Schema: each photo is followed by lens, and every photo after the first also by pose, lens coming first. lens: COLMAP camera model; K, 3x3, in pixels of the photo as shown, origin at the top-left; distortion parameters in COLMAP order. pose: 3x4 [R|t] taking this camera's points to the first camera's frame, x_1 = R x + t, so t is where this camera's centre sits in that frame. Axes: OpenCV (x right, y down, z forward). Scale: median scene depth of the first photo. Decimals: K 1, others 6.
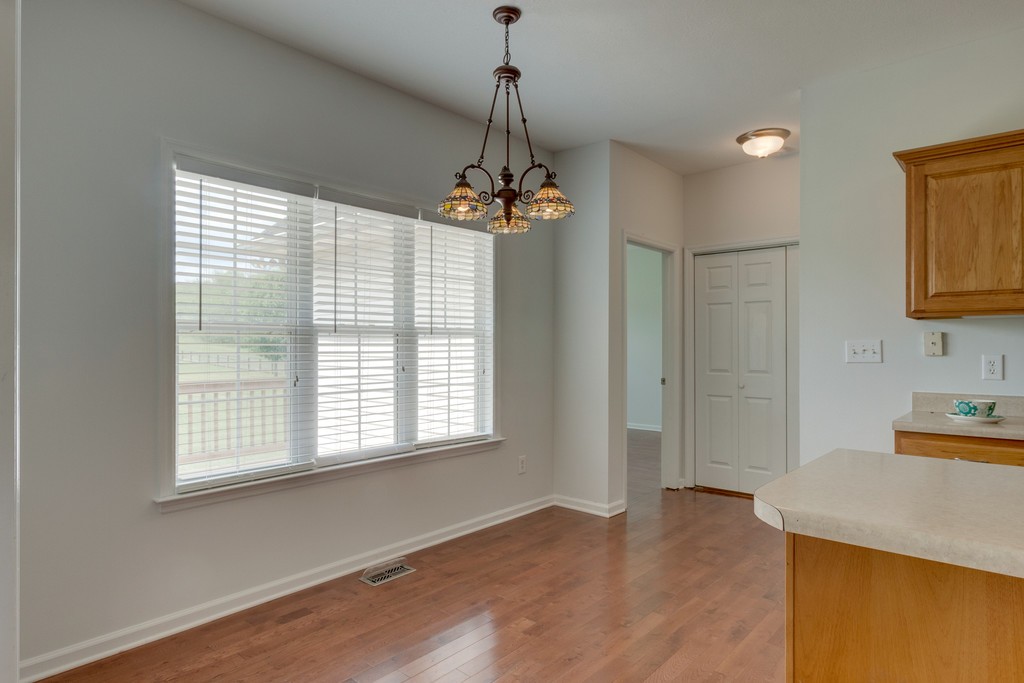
lens RADIAL K [[607.8, 0, 512.0], [0, 607.8, 341.5], [0, 0, 1]] dist [0.005037, 0.001281]
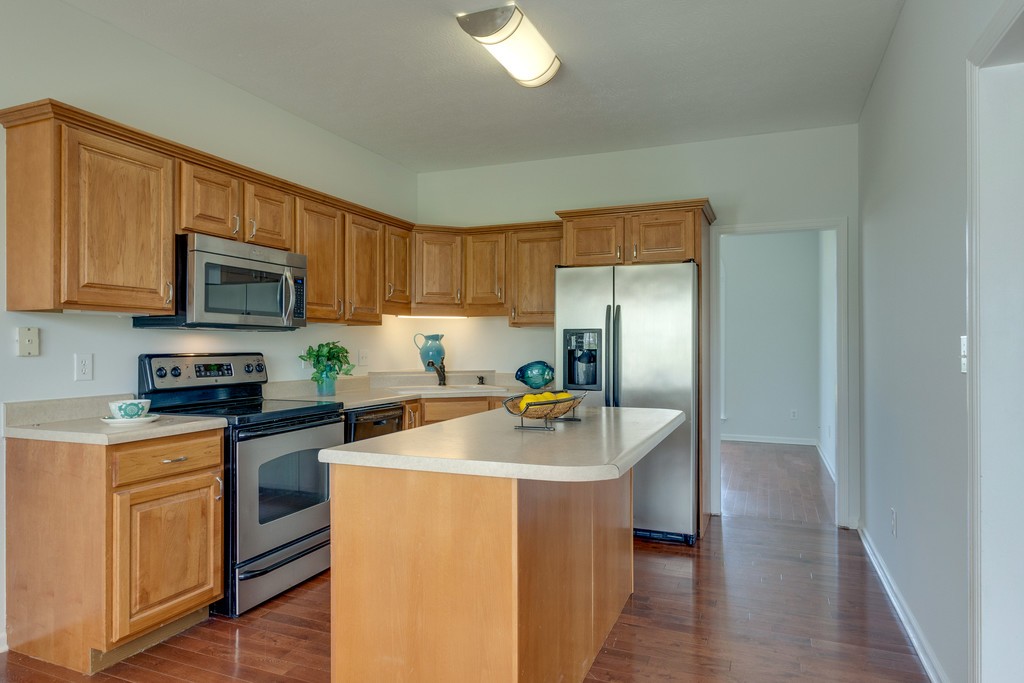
lens RADIAL K [[607.8, 0, 512.0], [0, 607.8, 341.5], [0, 0, 1]] dist [0.005037, 0.001281]
pose [[-0.306484, 0.007944, 0.951843, -0.317120], [-0.004289, 0.999944, -0.009726, 0.009684], [-0.951866, -0.007063, -0.306433, 0.694335]]
